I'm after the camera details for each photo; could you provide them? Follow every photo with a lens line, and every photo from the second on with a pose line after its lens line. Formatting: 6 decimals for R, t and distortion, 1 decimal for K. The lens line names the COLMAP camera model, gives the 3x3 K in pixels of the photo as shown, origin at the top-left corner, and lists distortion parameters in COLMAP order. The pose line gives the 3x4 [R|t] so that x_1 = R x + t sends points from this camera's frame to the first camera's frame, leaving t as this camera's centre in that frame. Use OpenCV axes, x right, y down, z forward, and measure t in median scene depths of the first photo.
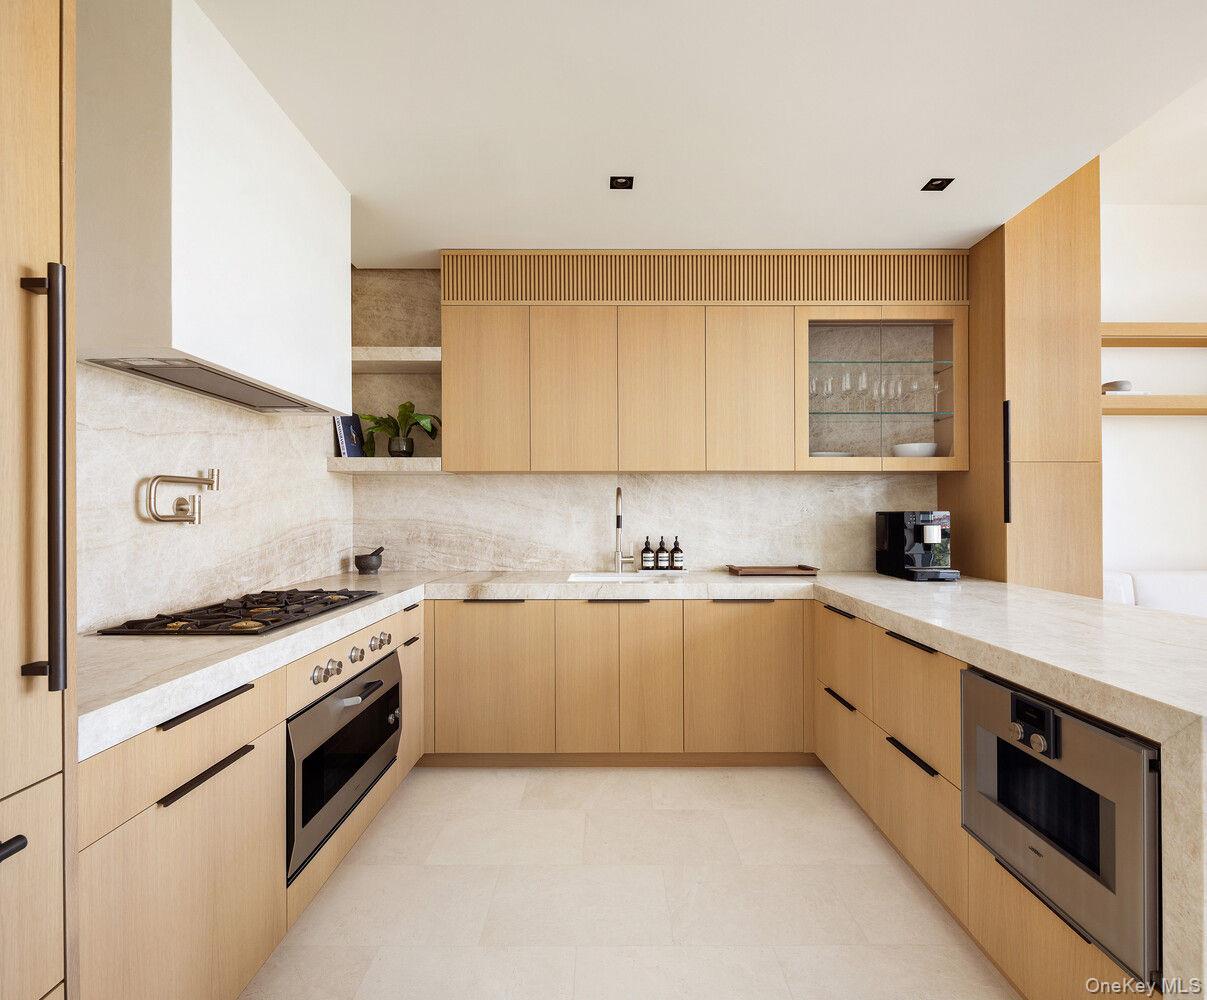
lens RADIAL K [[603.0, 0, 604.0], [0, 603.0, 505.8], [0, 0, 1]] dist [0.002672, -0.001994]
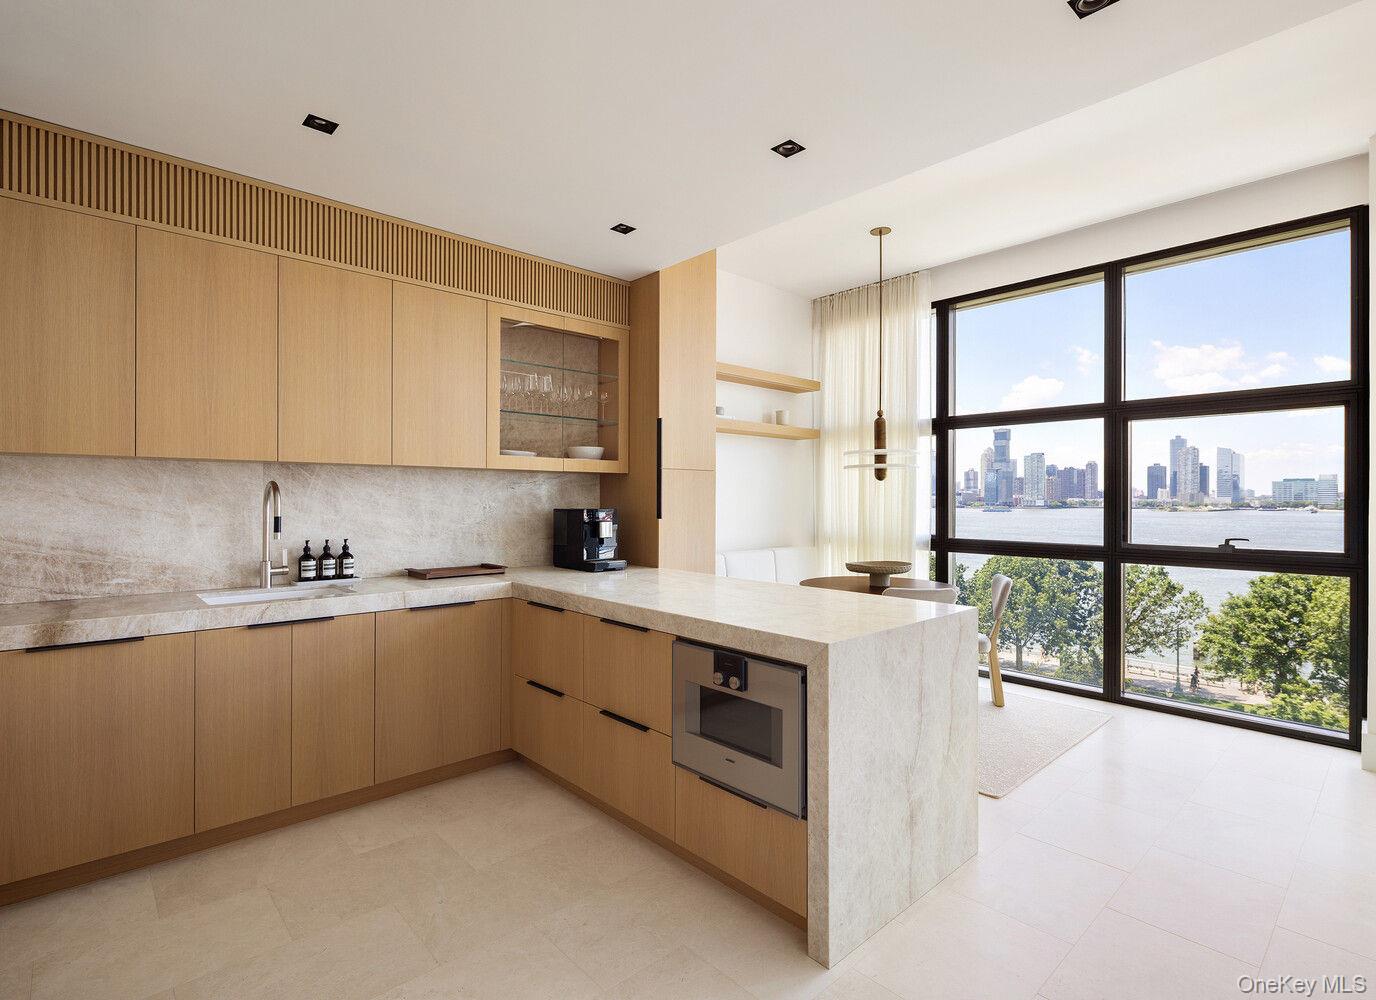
lens RADIAL K [[679.6, 0, 695.1], [0, 679.6, 493.9], [0, 0, 1]] dist [0.005674, -0.002197]
pose [[0.736185, 0.006398, 0.676750, -0.183031], [-0.010659, 0.999941, 0.002141, -0.022622], [-0.676696, -0.008789, 0.736210, -0.046143]]
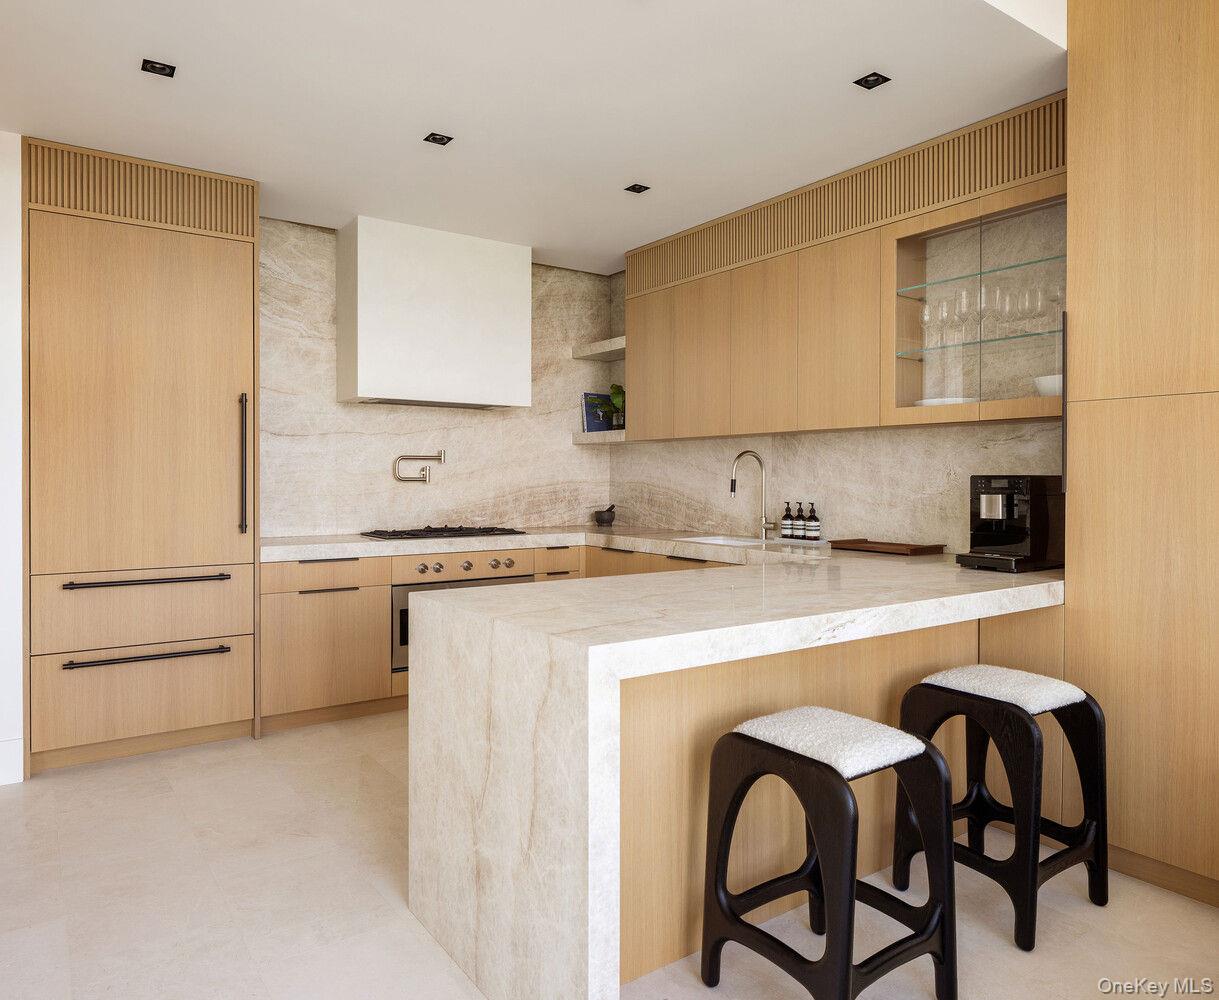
lens RADIAL K [[804.5, 0, 563.7], [0, 804.5, 472.2], [0, 0, 1]] dist [-0.018135, -0.000820]
pose [[0.551575, -0.003521, -0.834118, 0.999445], [0.007822, 0.999969, 0.000951, 0.000718], [0.834089, -0.007049, 0.551585, 0.031345]]
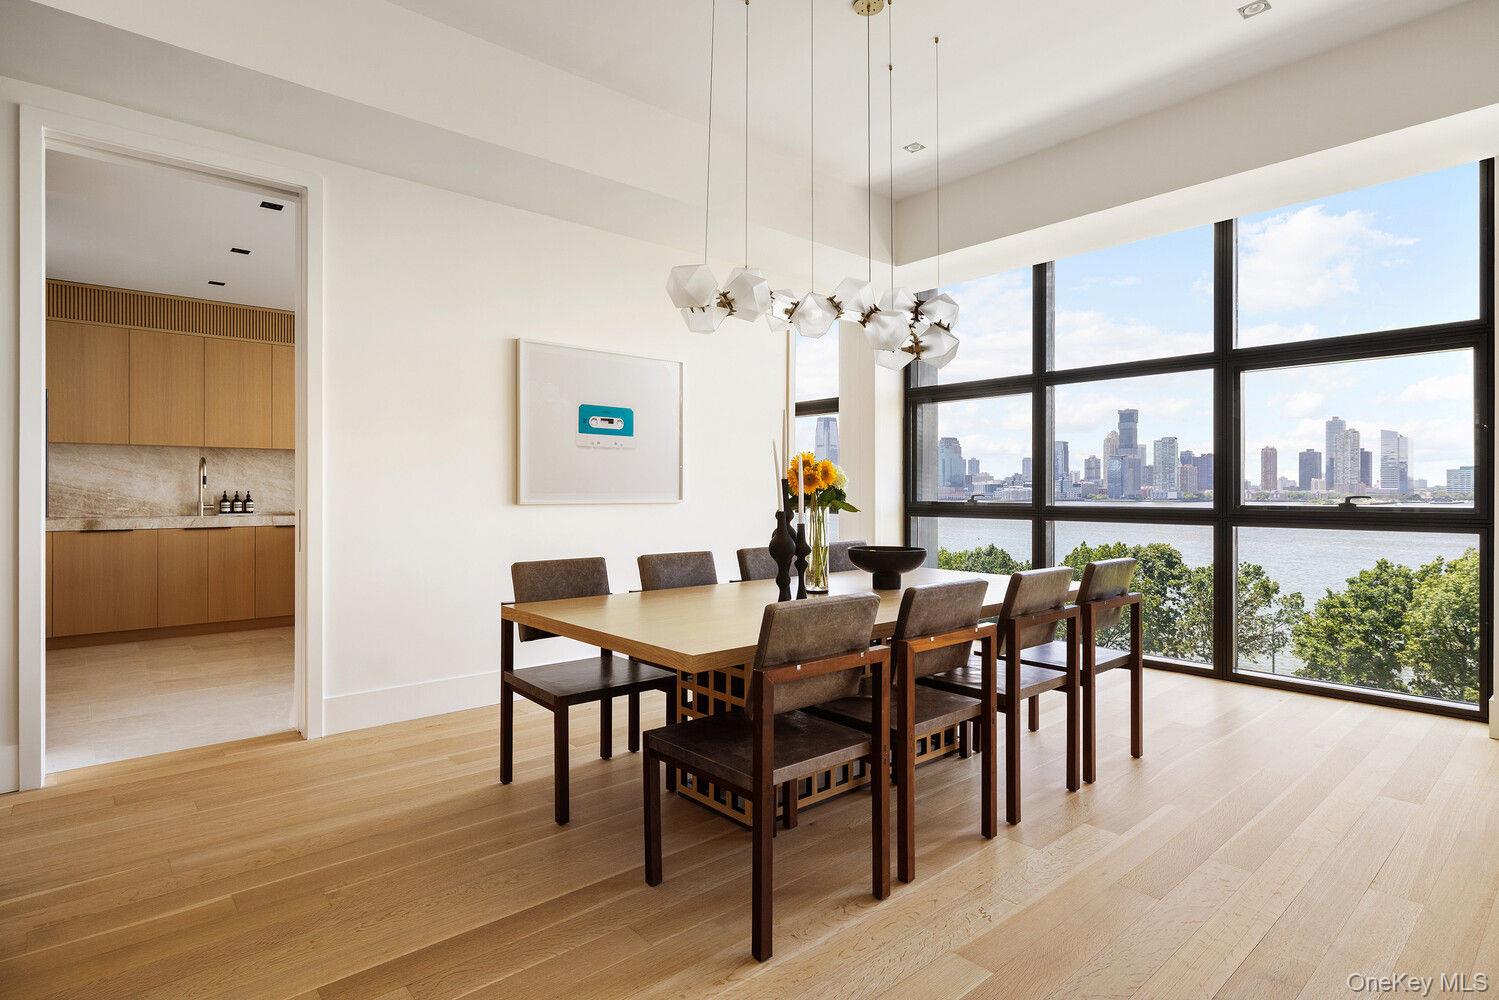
lens RADIAL K [[782.9, 0, 755.6], [0, 782.9, 485.0], [0, 0, 1]] dist [0.007453, 0.000552]
pose [[0.749354, 0.005462, 0.662147, -0.248851], [-0.008282, 0.999965, 0.001125, 0.025295], [-0.662118, -0.006327, 0.749373, -1.417968]]
